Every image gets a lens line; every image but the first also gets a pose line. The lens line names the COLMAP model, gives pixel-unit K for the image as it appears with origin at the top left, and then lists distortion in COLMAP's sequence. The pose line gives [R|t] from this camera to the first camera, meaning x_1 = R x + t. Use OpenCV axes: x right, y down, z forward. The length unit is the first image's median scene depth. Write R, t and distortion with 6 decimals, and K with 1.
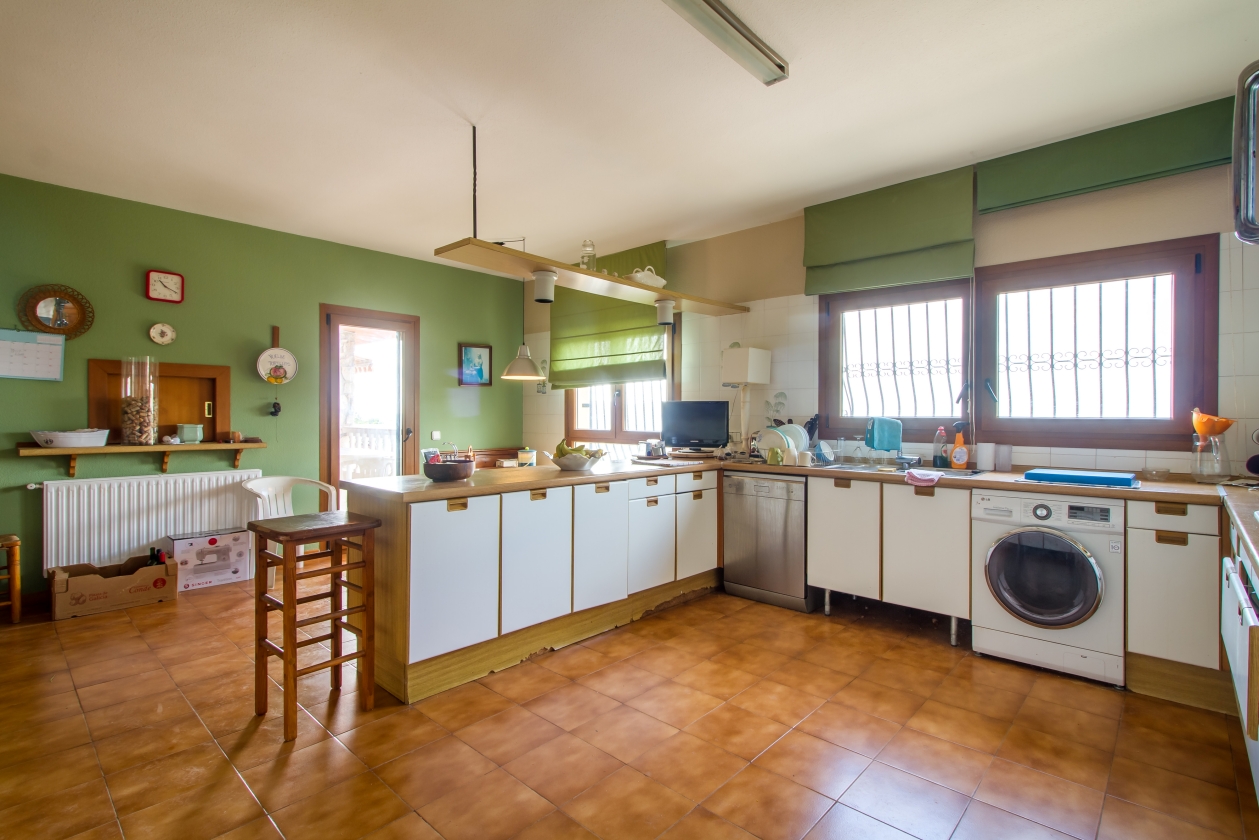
lens RADIAL K [[597.6, 0, 632.4], [0, 597.6, 411.9], [0, 0, 1]] dist [0.003121, -0.000016]
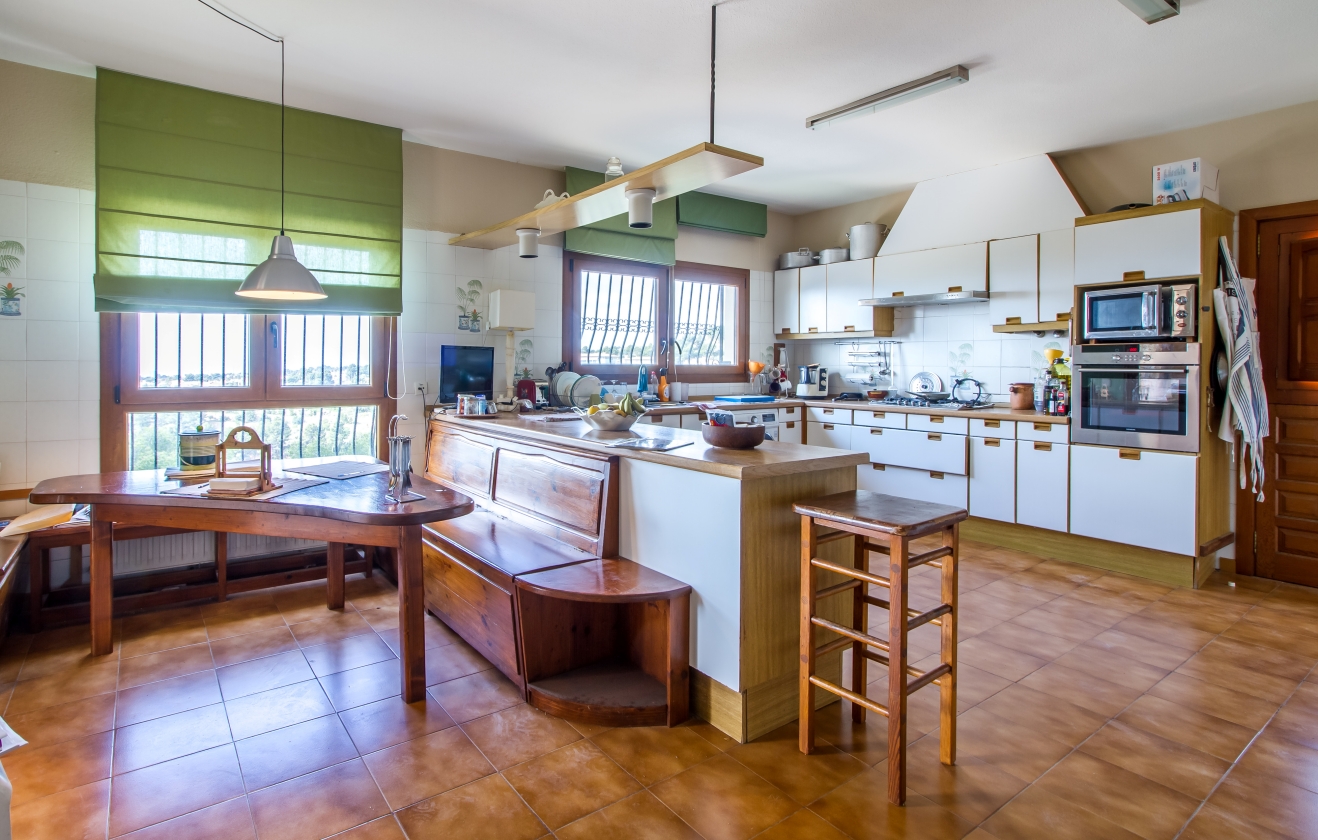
lens RADIAL K [[619.5, 0, 658.7], [0, 619.5, 365.3], [0, 0, 1]] dist [-0.000835, -0.000197]
pose [[0.217587, -0.004065, 0.976032, -0.862745], [-0.006971, 0.999959, 0.005719, 0.002496], [-0.976016, -0.008049, 0.217550, 0.702713]]
